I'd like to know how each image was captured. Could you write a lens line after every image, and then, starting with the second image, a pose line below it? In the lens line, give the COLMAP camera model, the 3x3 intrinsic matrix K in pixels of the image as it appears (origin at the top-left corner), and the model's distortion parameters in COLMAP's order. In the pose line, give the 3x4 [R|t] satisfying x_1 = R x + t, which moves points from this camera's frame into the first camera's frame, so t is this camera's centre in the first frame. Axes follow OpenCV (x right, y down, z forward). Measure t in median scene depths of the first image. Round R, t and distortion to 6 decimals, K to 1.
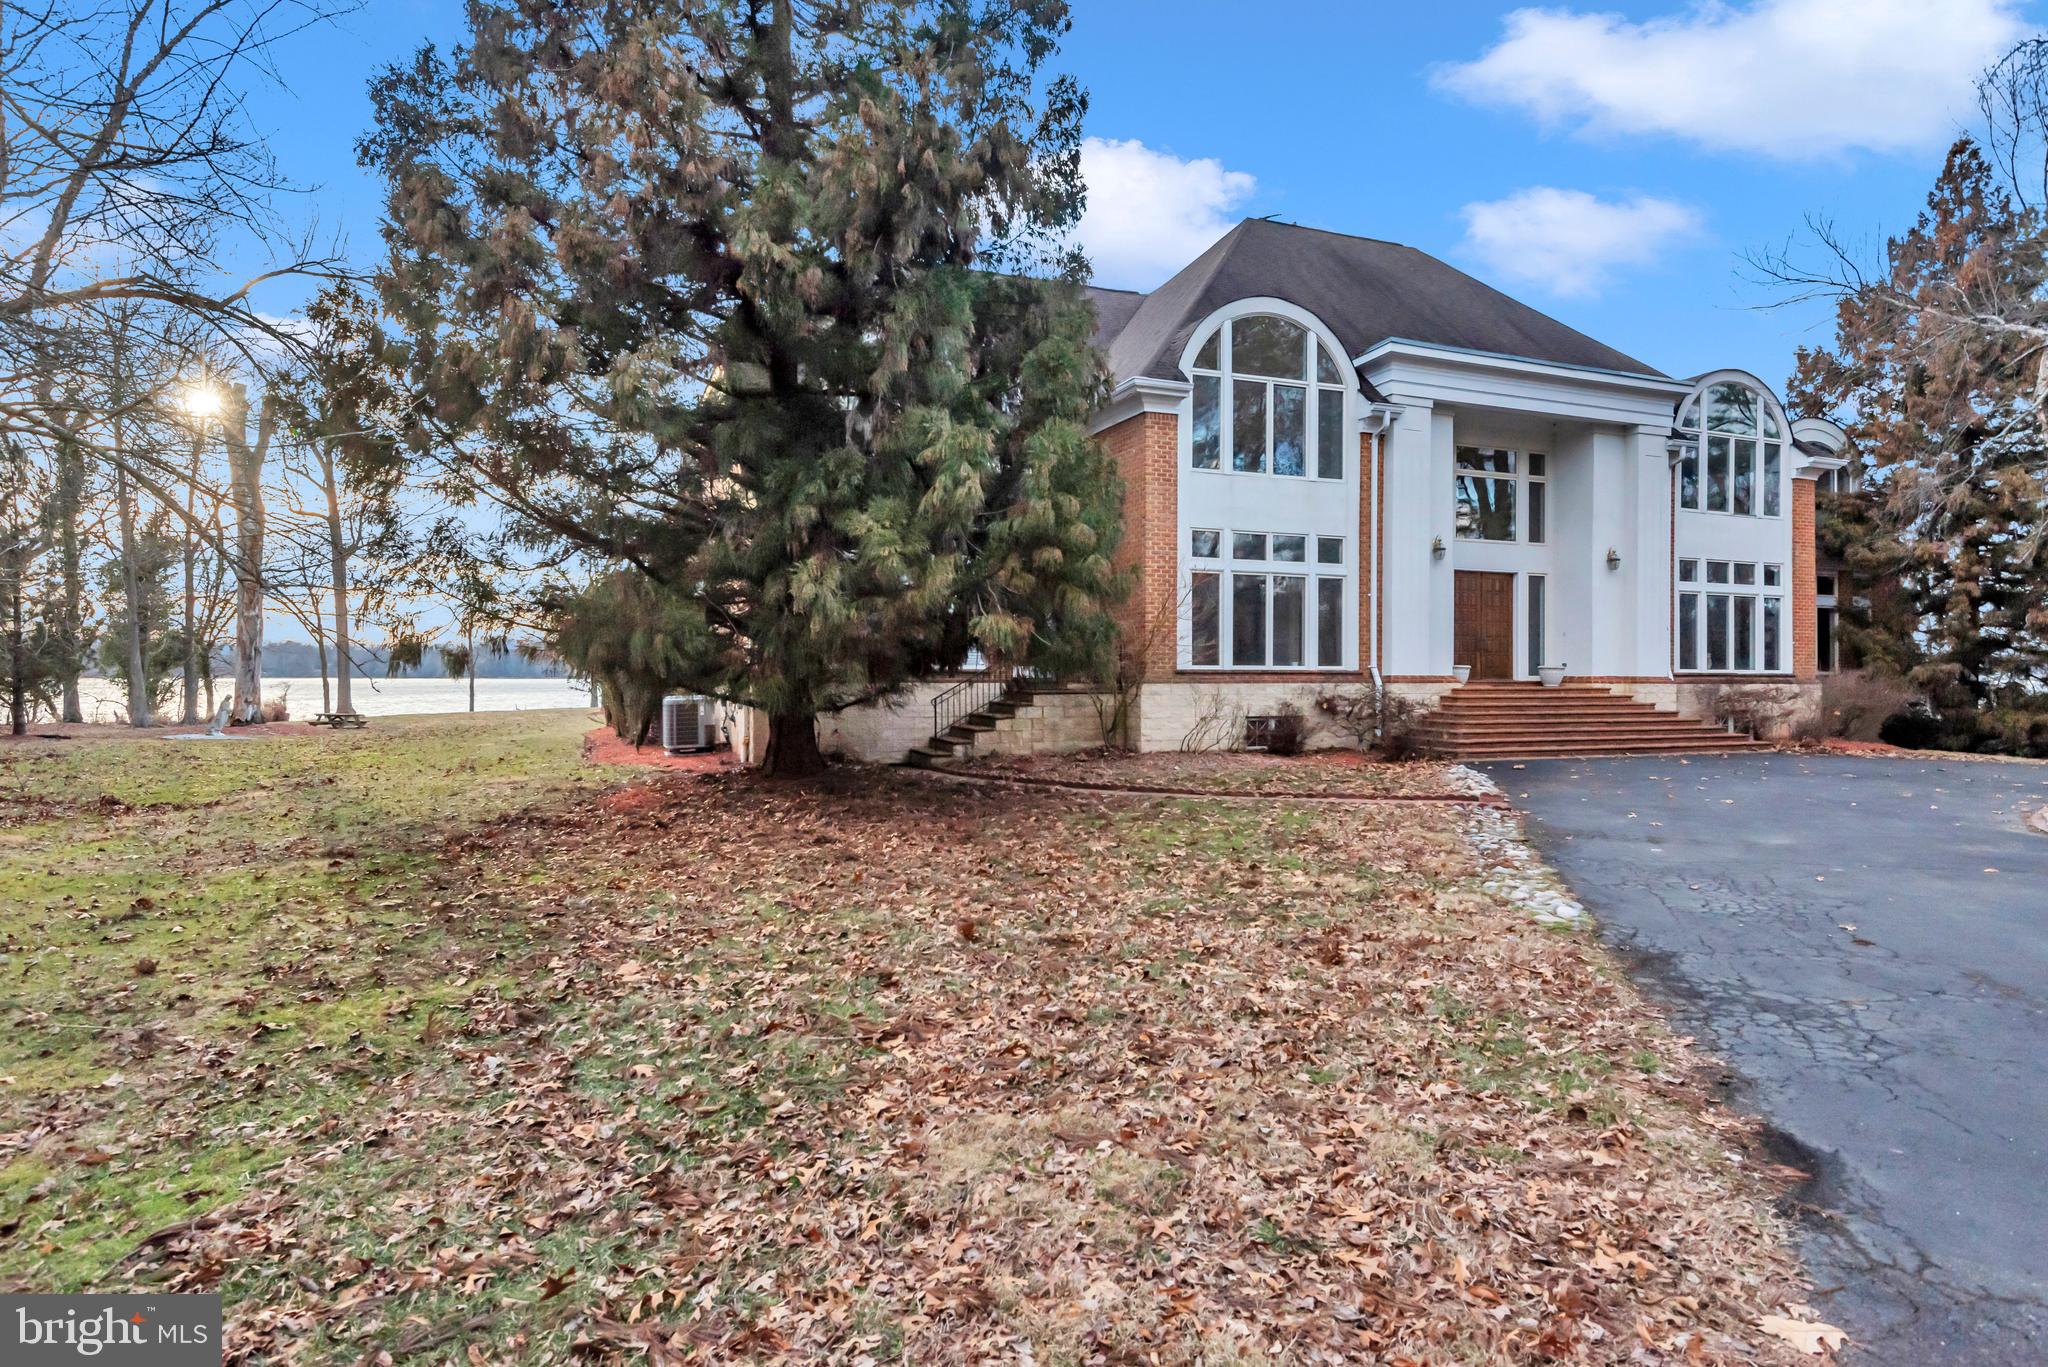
lens RADIAL K [[1112.7, 0, 1024.1], [0, 1112.7, 684.9], [0, 0, 1]] dist [-0.014068, -0.007183]
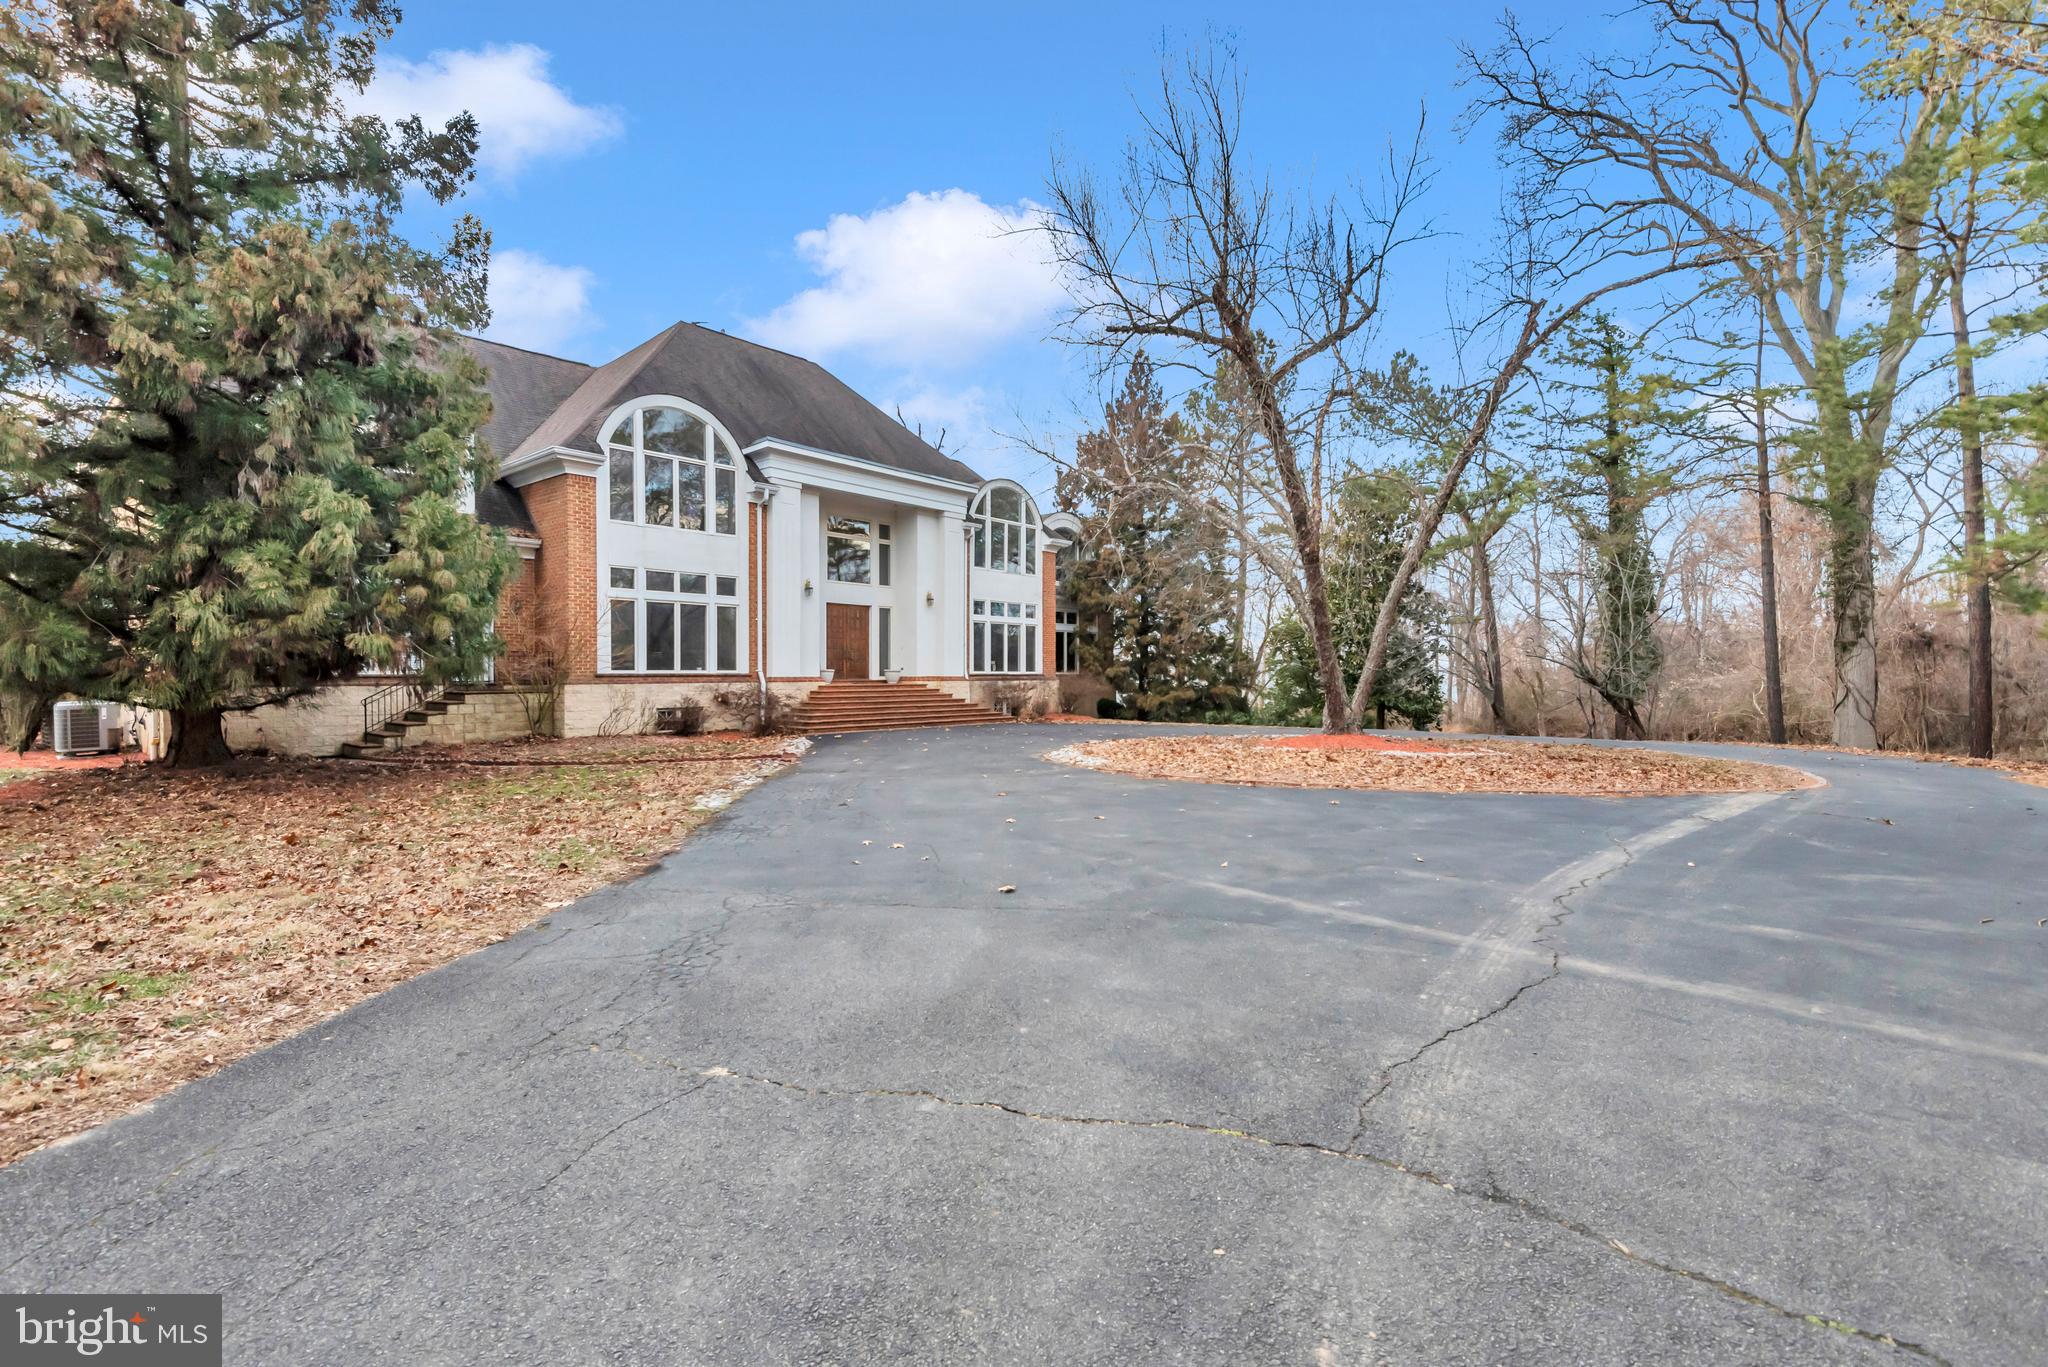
lens RADIAL K [[901.0, 0, 1045.2], [0, 901.0, 687.9], [0, 0, 1]] dist [-0.010274, -0.005085]
pose [[0.867433, -0.013715, 0.497365, 0.064311], [0.012764, 0.999904, 0.005312, 0.003742], [-0.497390, 0.001741, 0.867525, -0.163857]]
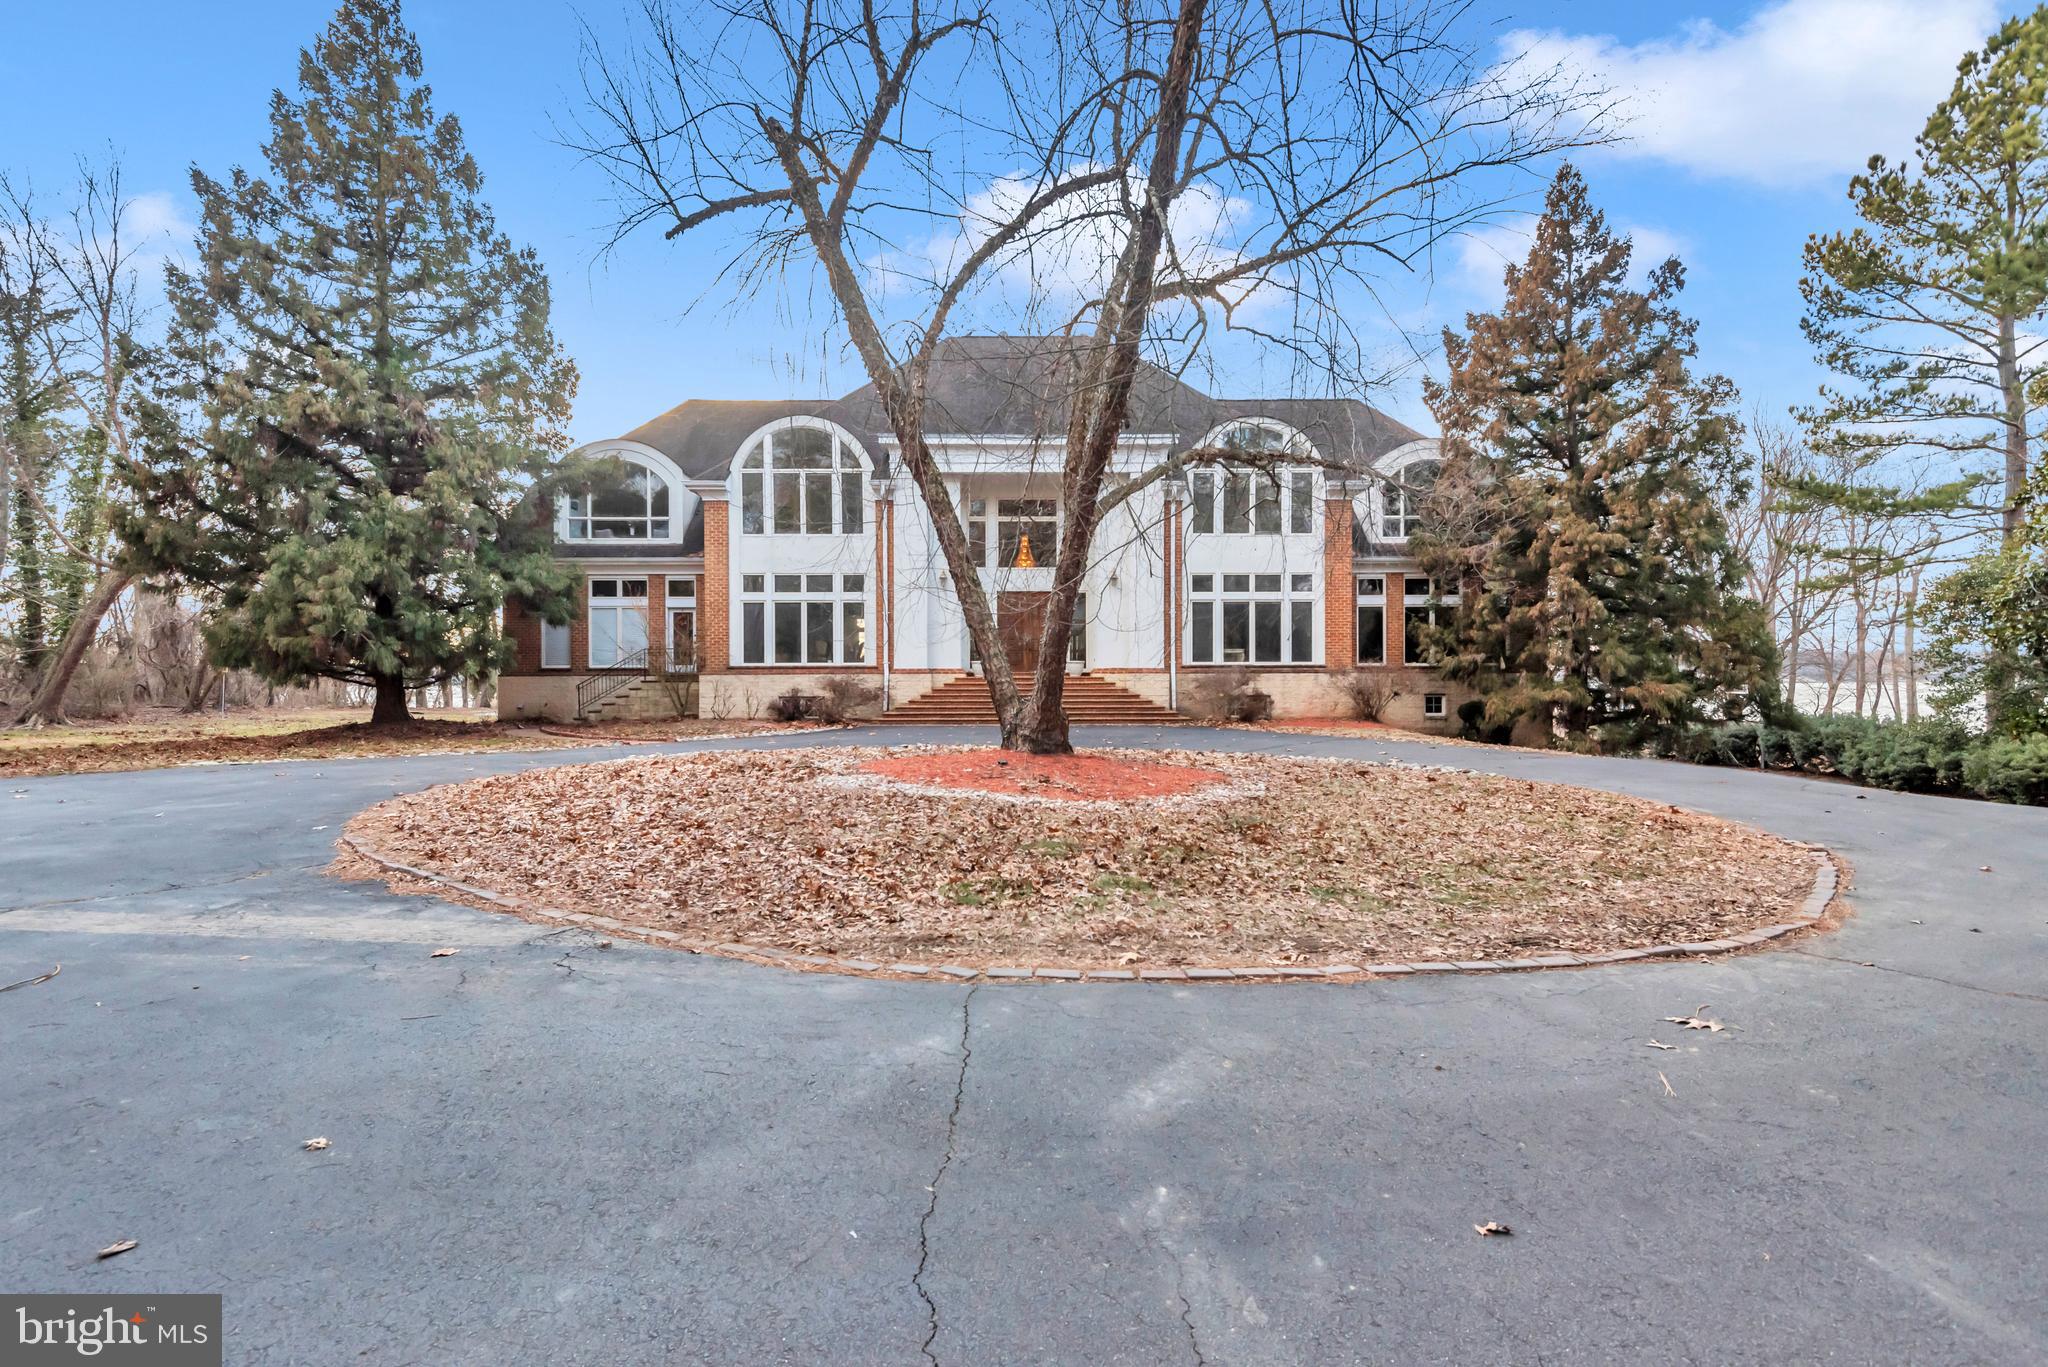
lens RADIAL K [[901.0, 0, 1021.2], [0, 901.0, 675.7], [0, 0, 1]] dist [-0.010274, -0.005085]
pose [[0.940511, -0.000545, -0.339762, 0.898800], [0.003021, 0.999973, 0.006758, -0.007134], [0.339749, -0.007383, 0.940487, -0.038126]]
